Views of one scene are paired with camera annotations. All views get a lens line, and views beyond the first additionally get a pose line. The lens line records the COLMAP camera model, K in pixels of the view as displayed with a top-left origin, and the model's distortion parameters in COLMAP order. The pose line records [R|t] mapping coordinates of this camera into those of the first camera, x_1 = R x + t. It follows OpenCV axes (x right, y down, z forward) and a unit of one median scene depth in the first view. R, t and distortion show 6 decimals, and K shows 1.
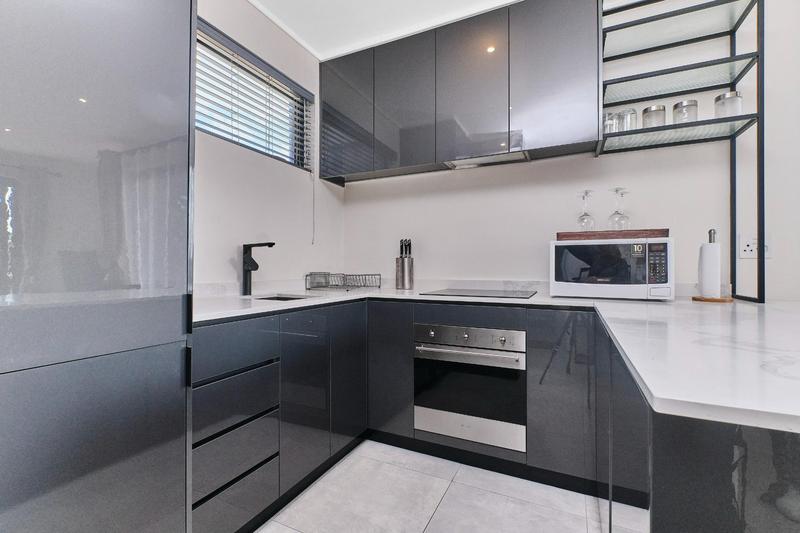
lens RADIAL K [[356.4, 0, 398.9], [0, 356.4, 266.4], [0, 0, 1]] dist [-0.001479, -0.003719]
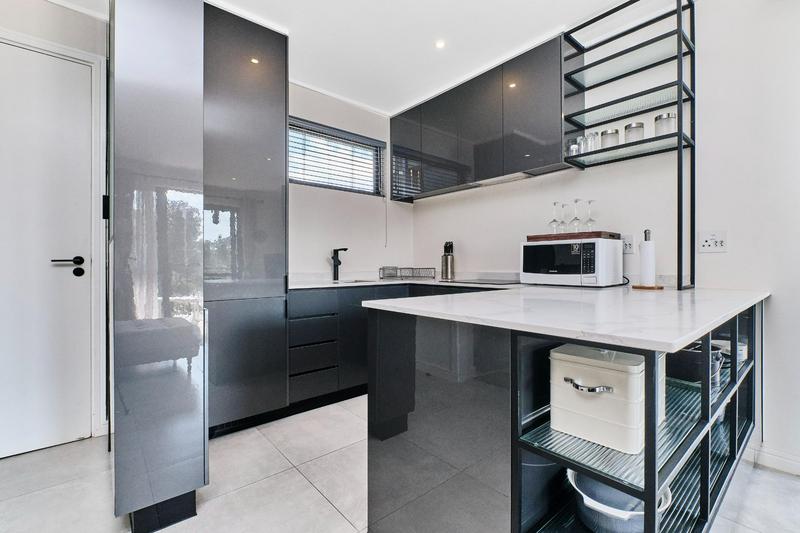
lens RADIAL K [[356.4, 0, 394.8], [0, 356.4, 265.5], [0, 0, 1]] dist [-0.001479, -0.003719]
pose [[0.912060, -0.002797, -0.410048, 0.495660], [0.005736, 0.999966, 0.005937, 0.004658], [0.410017, -0.007767, 0.912045, -0.386298]]
